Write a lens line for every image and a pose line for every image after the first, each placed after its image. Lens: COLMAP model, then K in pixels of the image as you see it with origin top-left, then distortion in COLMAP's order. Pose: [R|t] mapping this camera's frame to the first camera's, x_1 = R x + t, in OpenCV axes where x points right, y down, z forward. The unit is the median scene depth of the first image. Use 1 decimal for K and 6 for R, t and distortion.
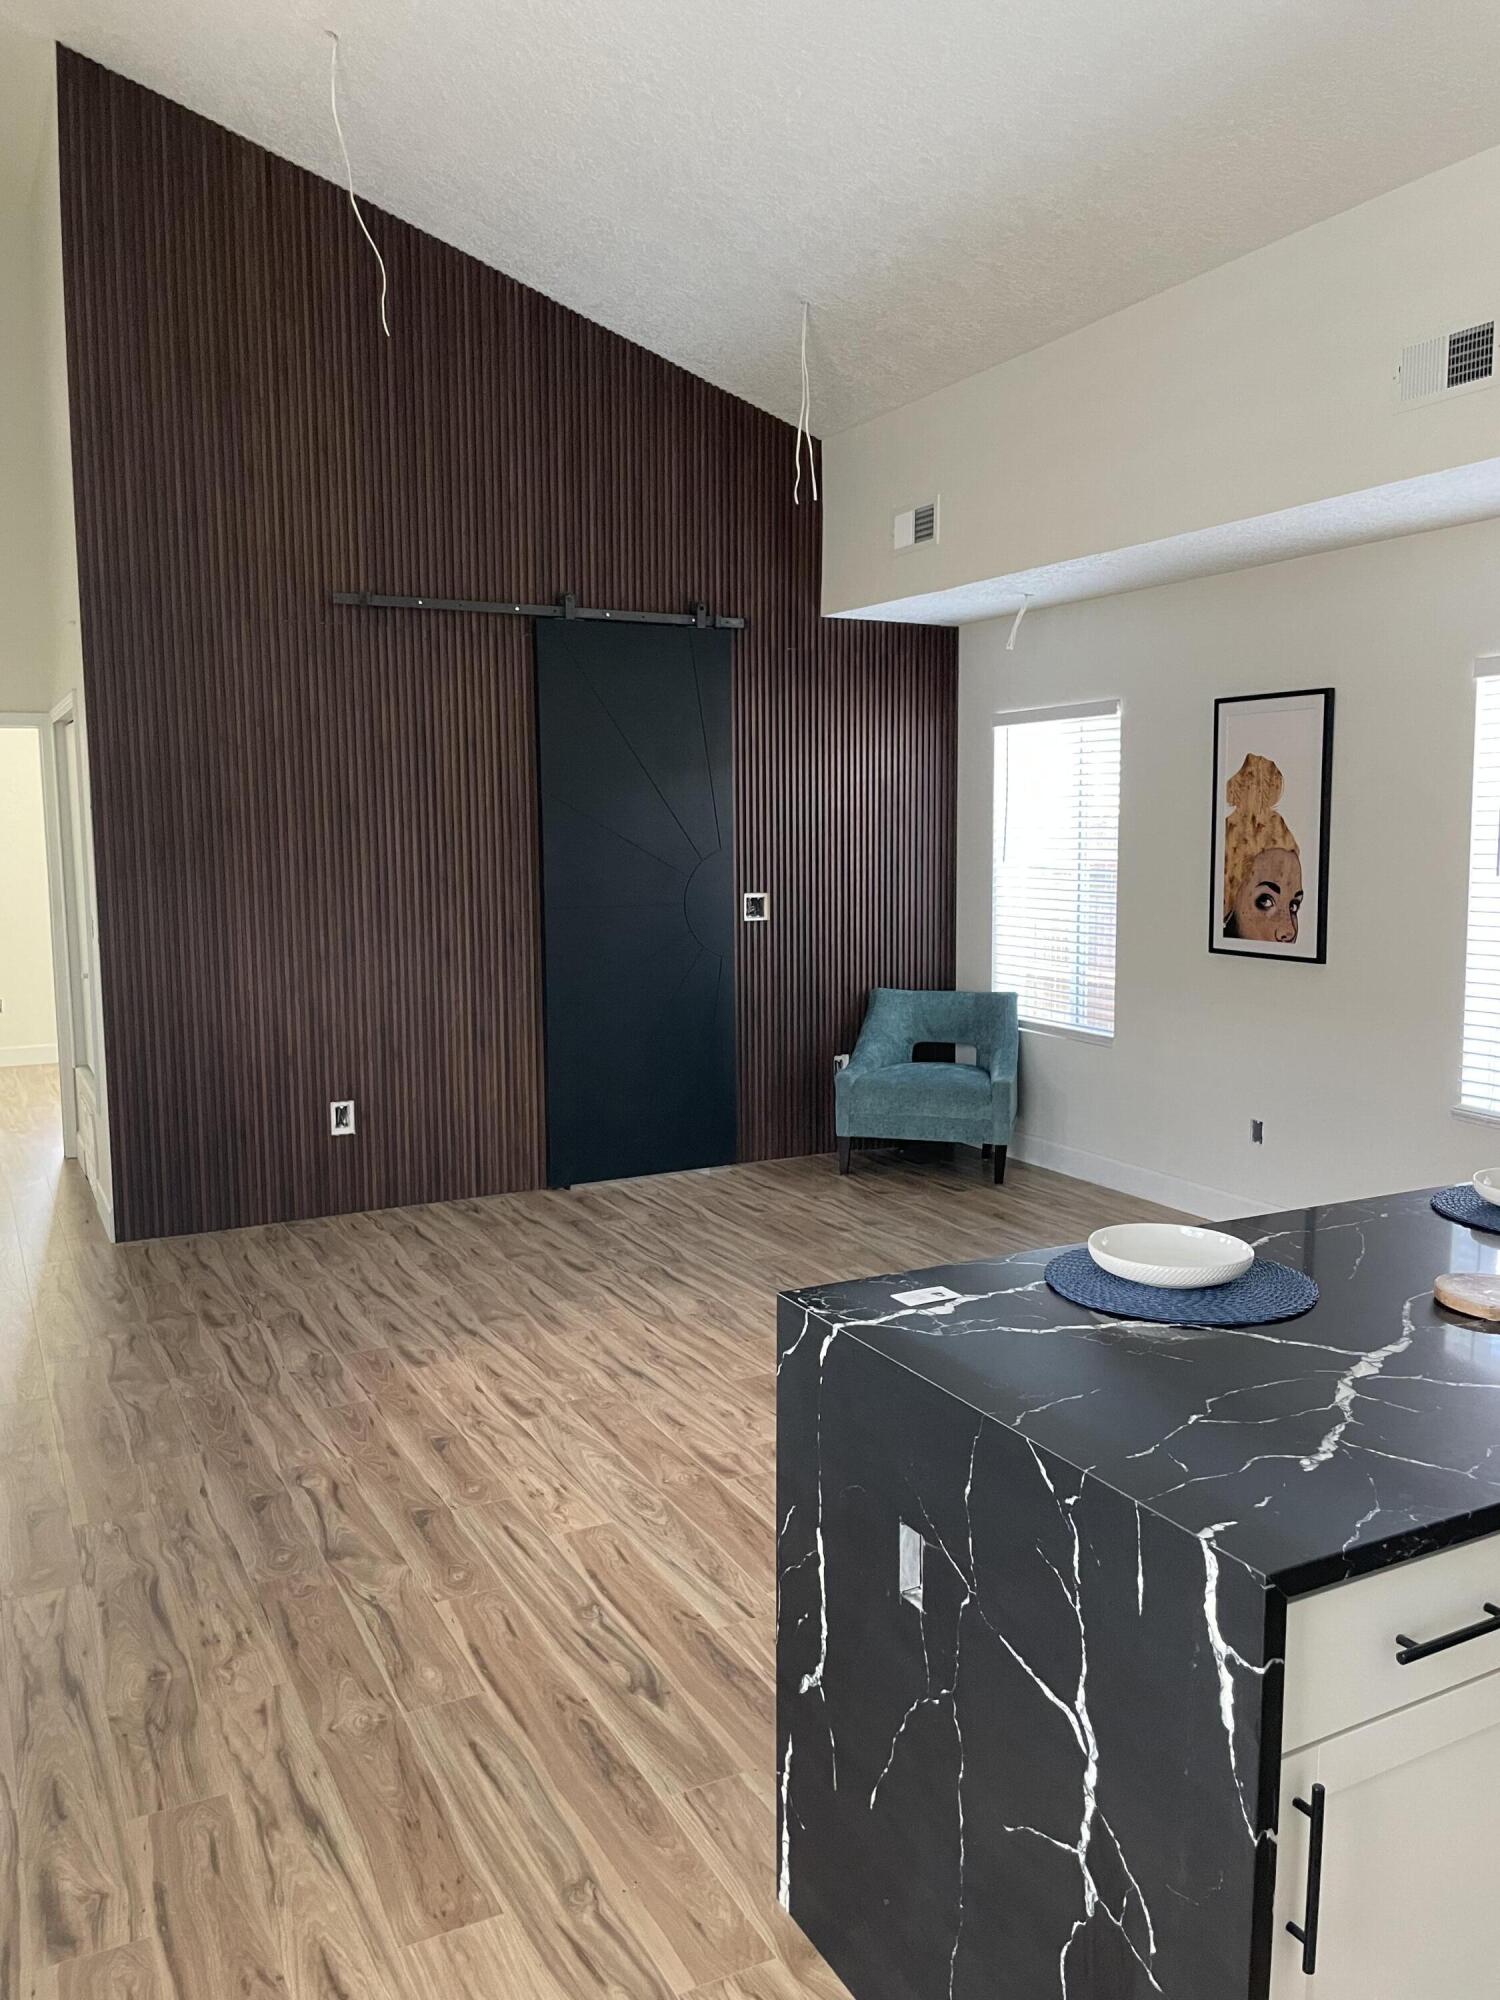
lens RADIAL K [[1568.3, 0, 753.8], [0, 1568.3, 994.5], [0, 0, 1]] dist [0.048455, -0.026016]
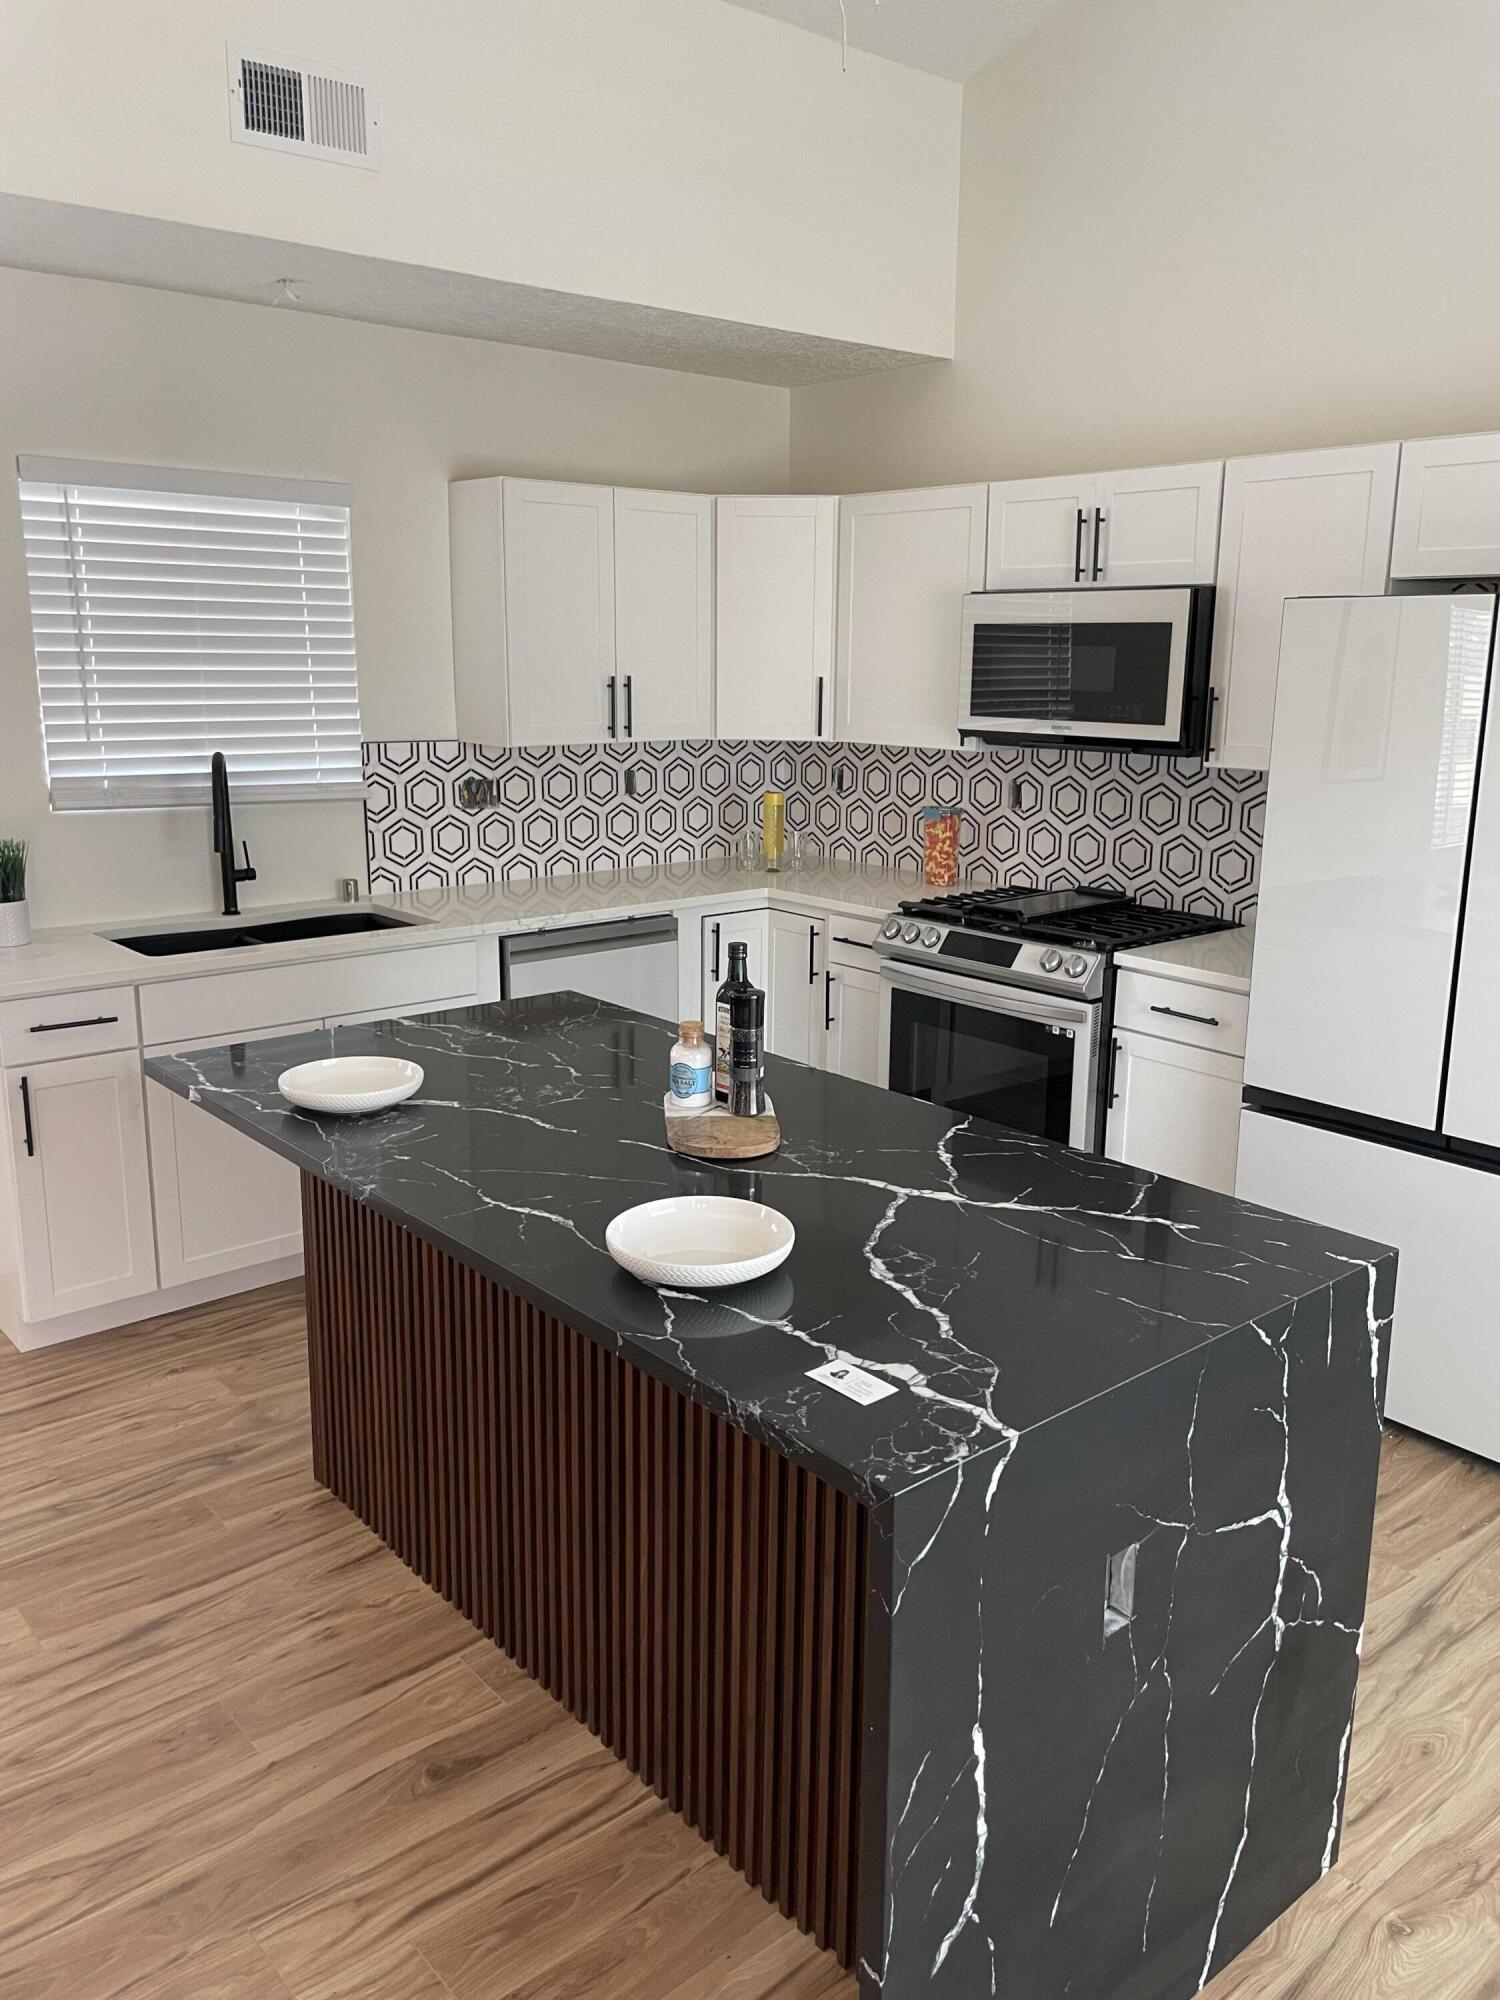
lens RADIAL K [[1568.3, 0, 752.9], [0, 1568.3, 988.9], [0, 0, 1]] dist [0.048455, -0.026016]
pose [[-0.224846, -0.209906, 0.951517, -0.558073], [0.109863, 0.964833, 0.238804, -0.168546], [-0.968181, 0.158230, -0.193878, 1.215963]]
